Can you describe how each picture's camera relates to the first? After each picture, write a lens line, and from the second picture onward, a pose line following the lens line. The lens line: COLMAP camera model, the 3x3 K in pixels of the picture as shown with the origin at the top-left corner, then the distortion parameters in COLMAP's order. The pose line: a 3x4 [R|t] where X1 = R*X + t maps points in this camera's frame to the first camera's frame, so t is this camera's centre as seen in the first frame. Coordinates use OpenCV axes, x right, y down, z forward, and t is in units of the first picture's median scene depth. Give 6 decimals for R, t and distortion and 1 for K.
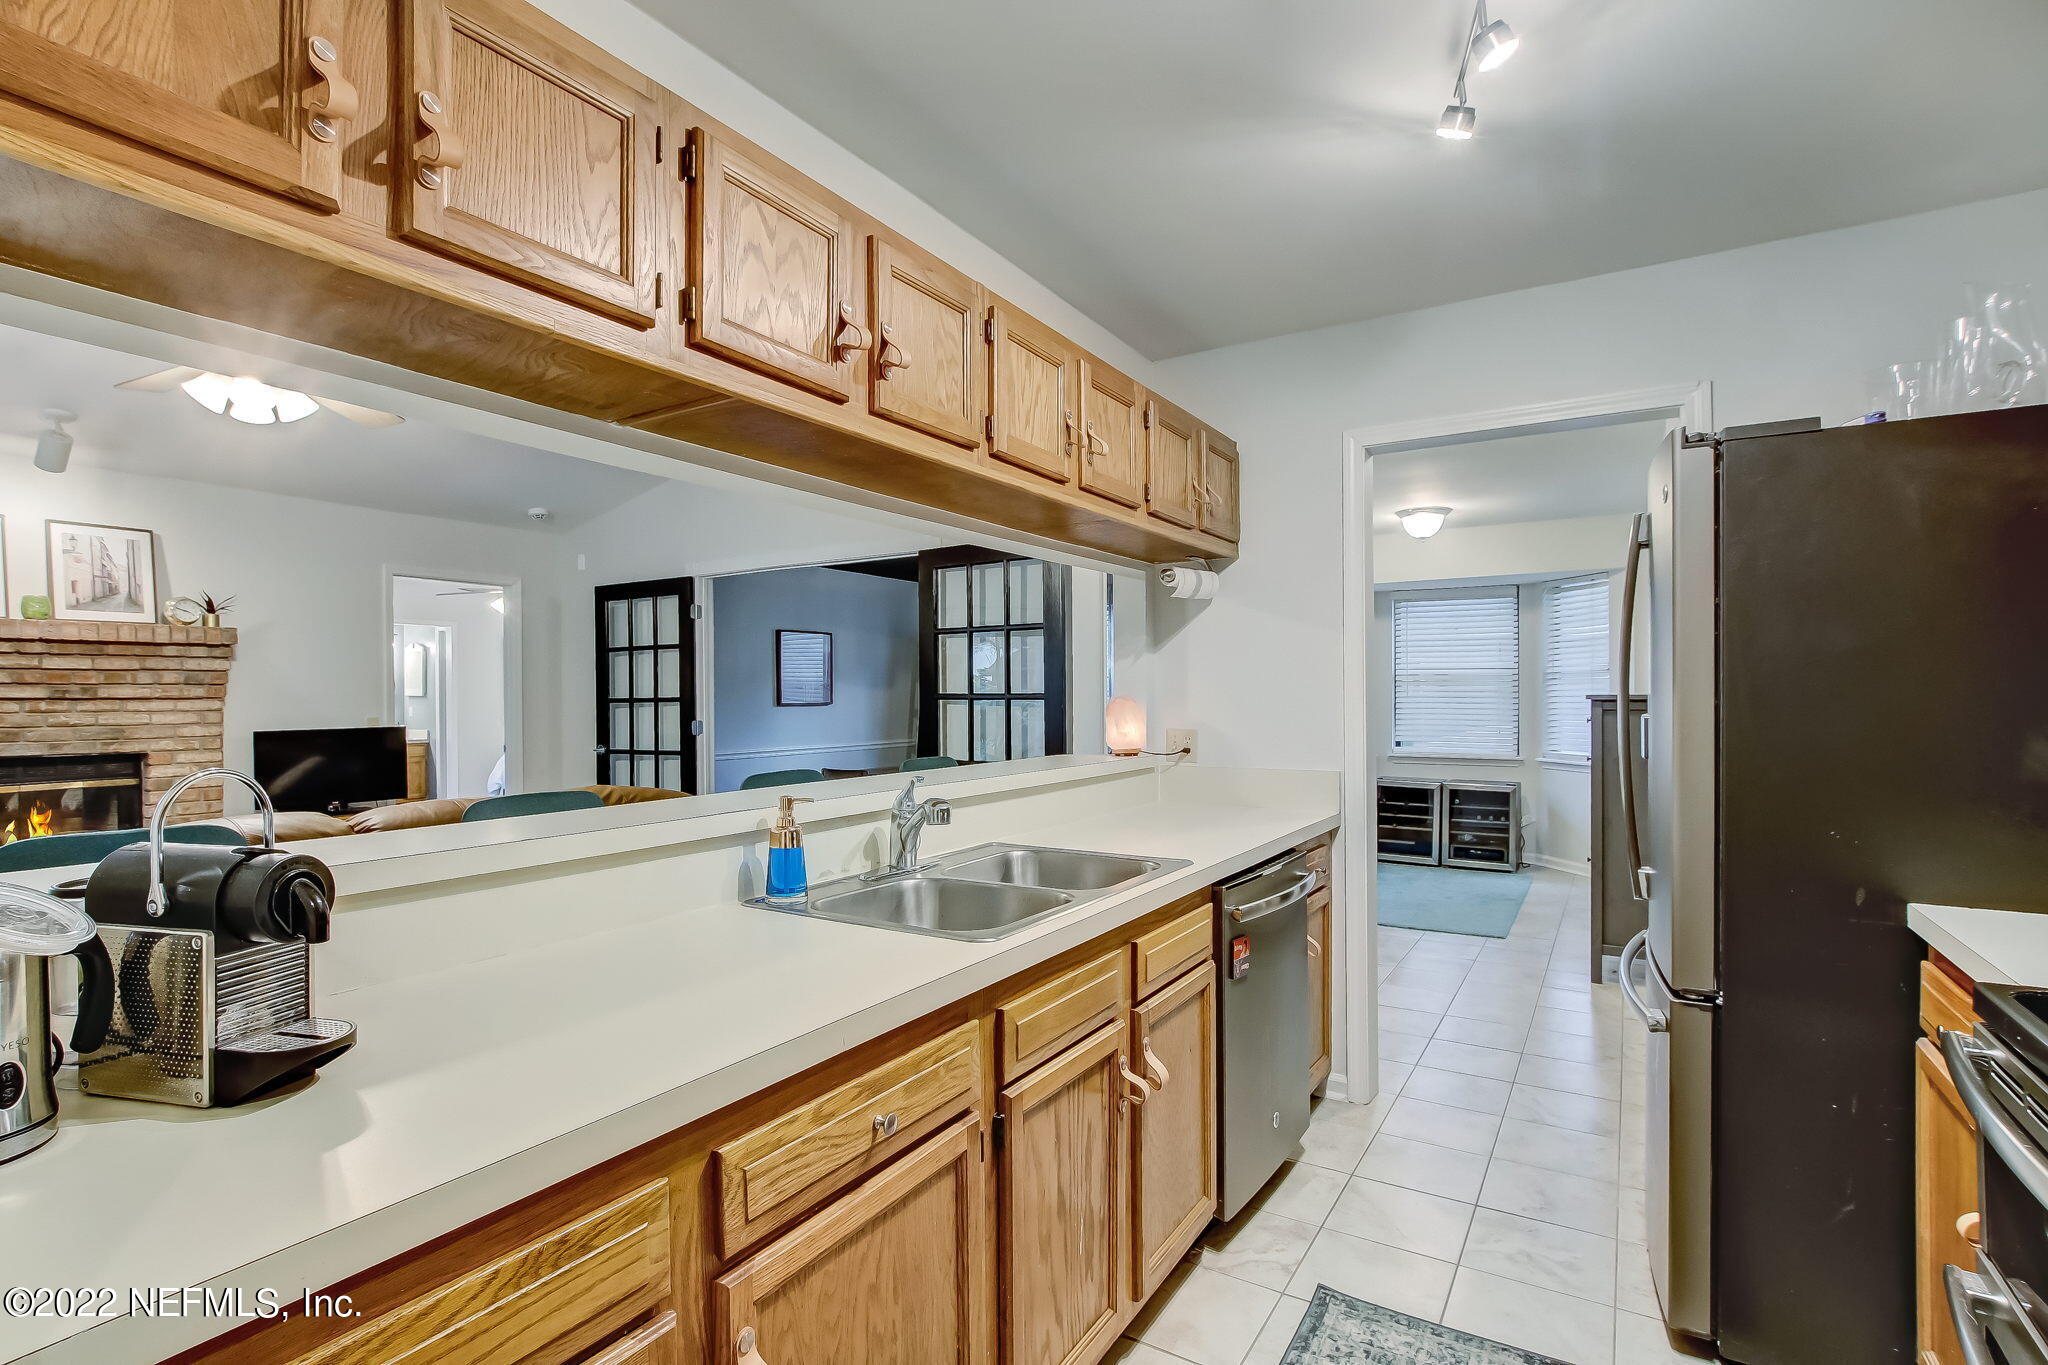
lens RADIAL K [[986.1, 0, 1023.5], [0, 986.1, 702.4], [0, 0, 1]] dist [-0.001459, -0.000338]
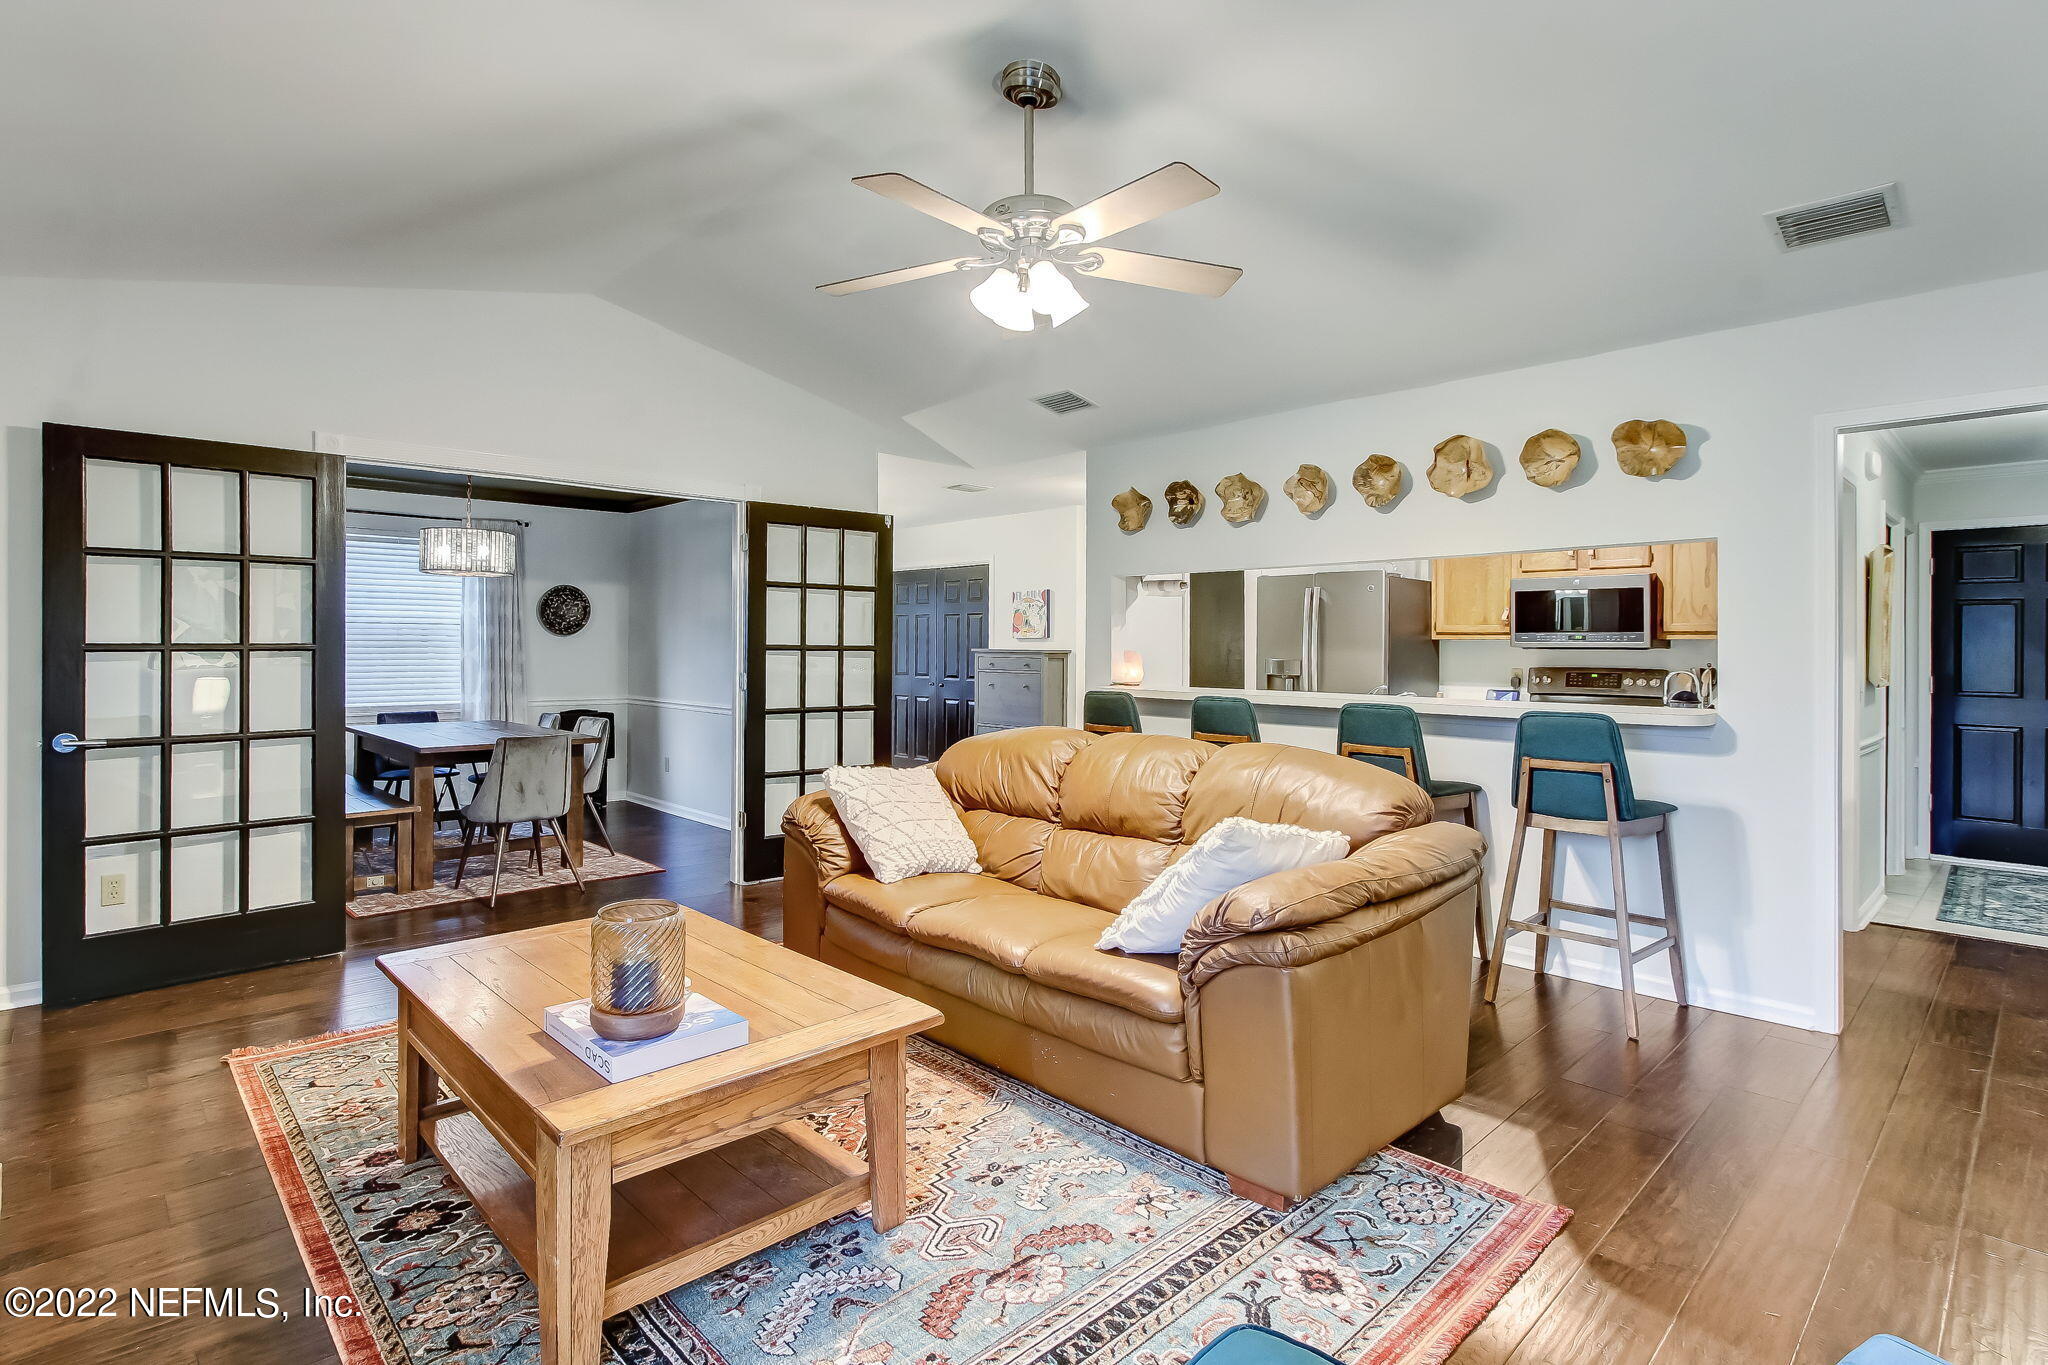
lens RADIAL K [[1003.8, 0, 984.7], [0, 1003.8, 650.4], [0, 0, 1]] dist [-0.005369, -0.000125]
pose [[0.261865, 0.004700, 0.965093, -1.079050], [-0.002068, 0.999989, -0.004309, 0.001174], [-0.965102, -0.000867, 0.261872, 0.531821]]
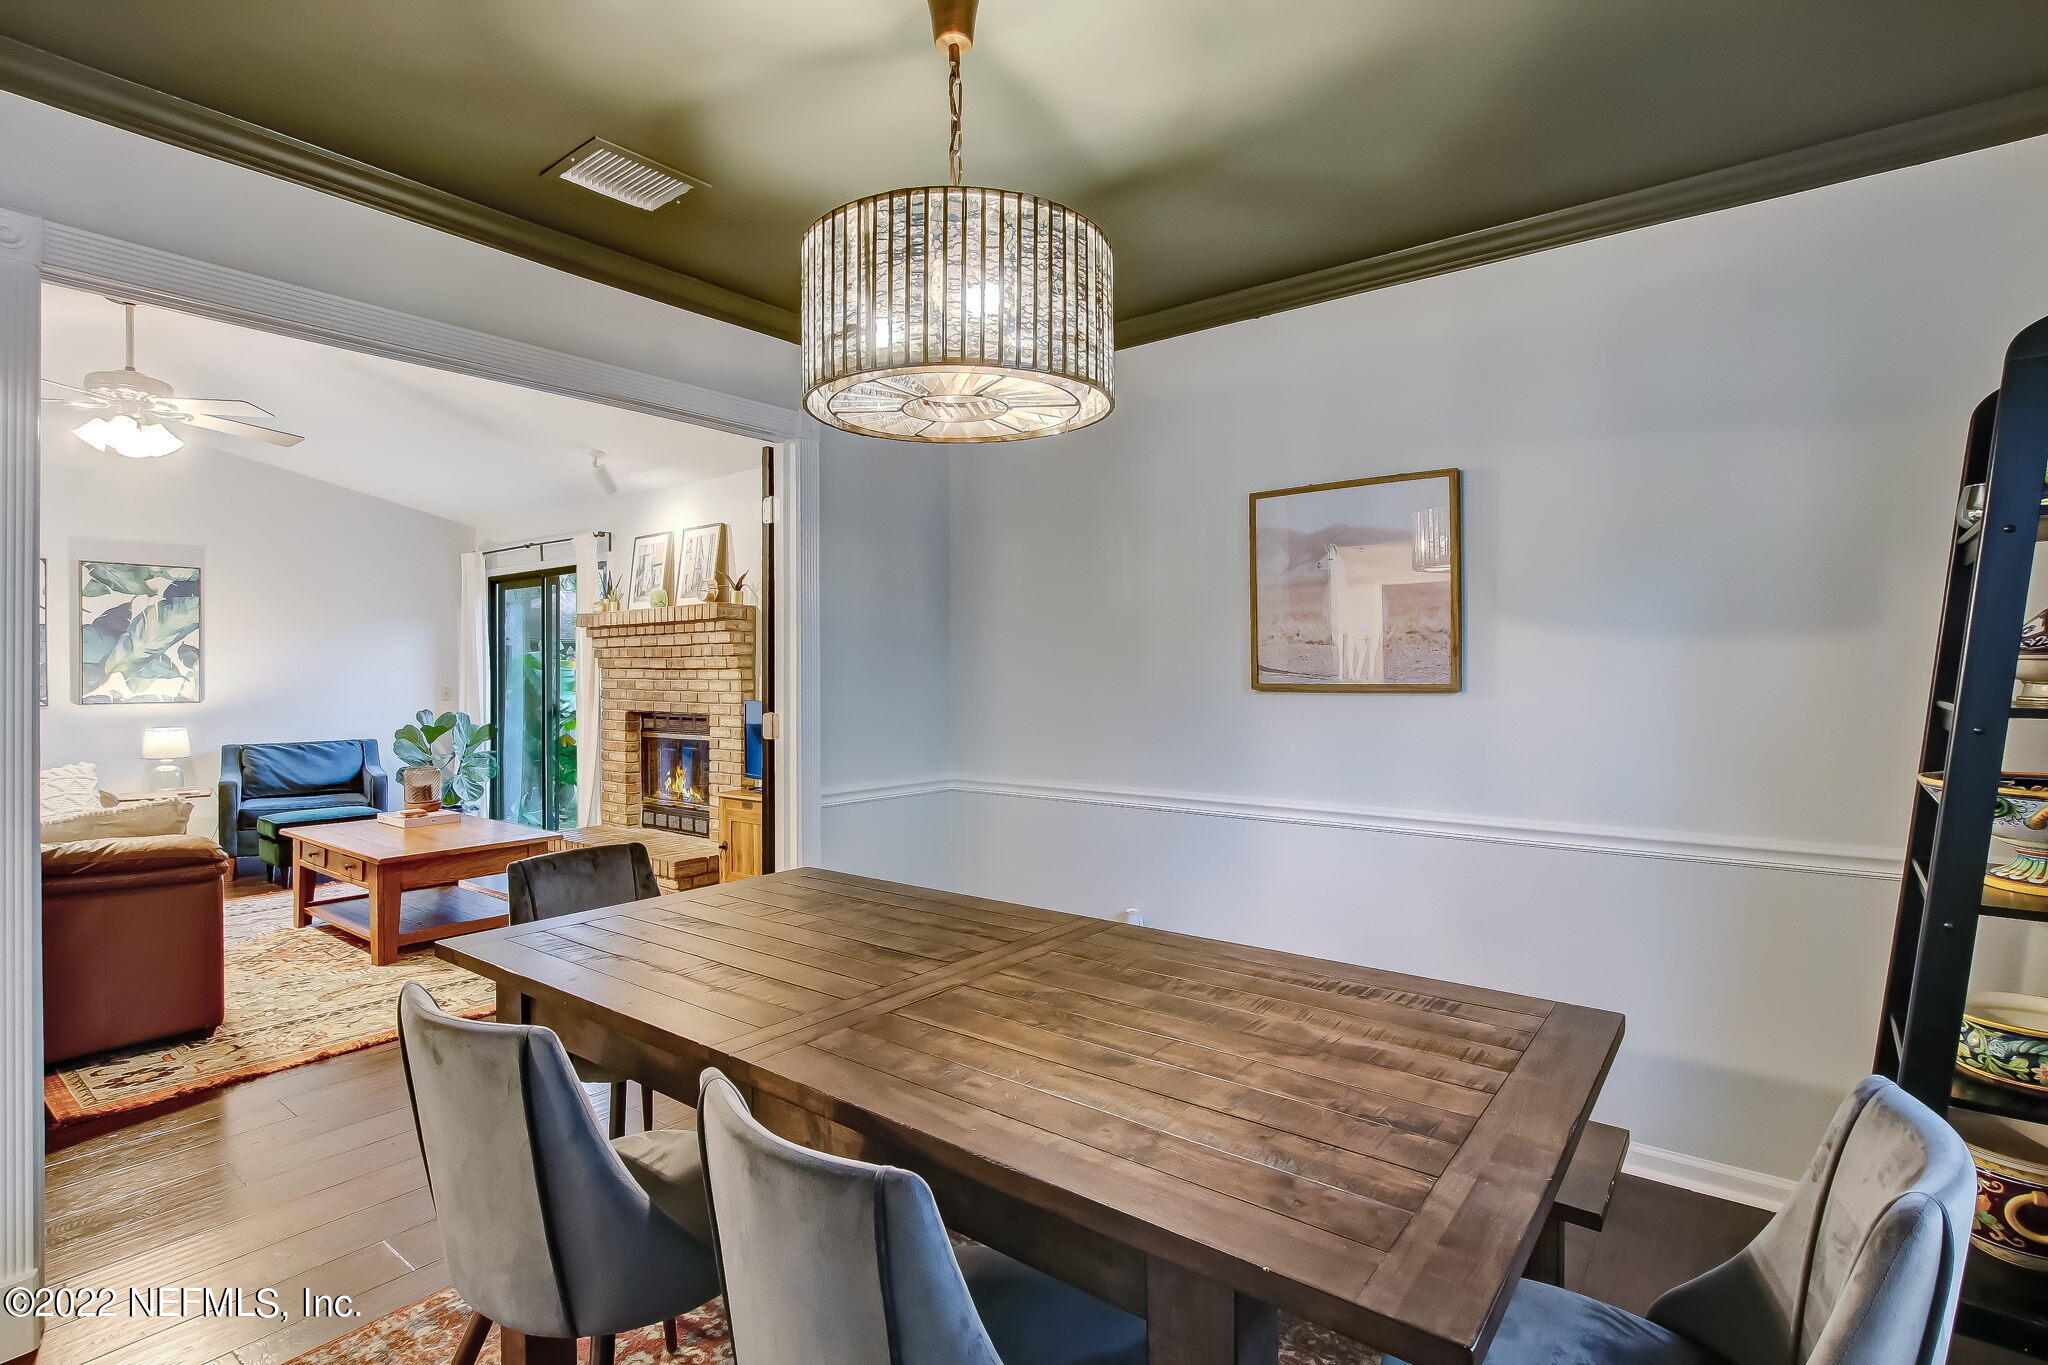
lens RADIAL K [[984.7, 0, 1018.6], [0, 984.7, 670.9], [0, 0, 1]] dist [-0.018560, 0.001031]
pose [[-0.099919, 0.007311, -0.994969, 0.232736], [-0.000833, 0.999972, 0.007431, -0.010325], [0.994995, 0.001571, -0.099910, 1.496436]]
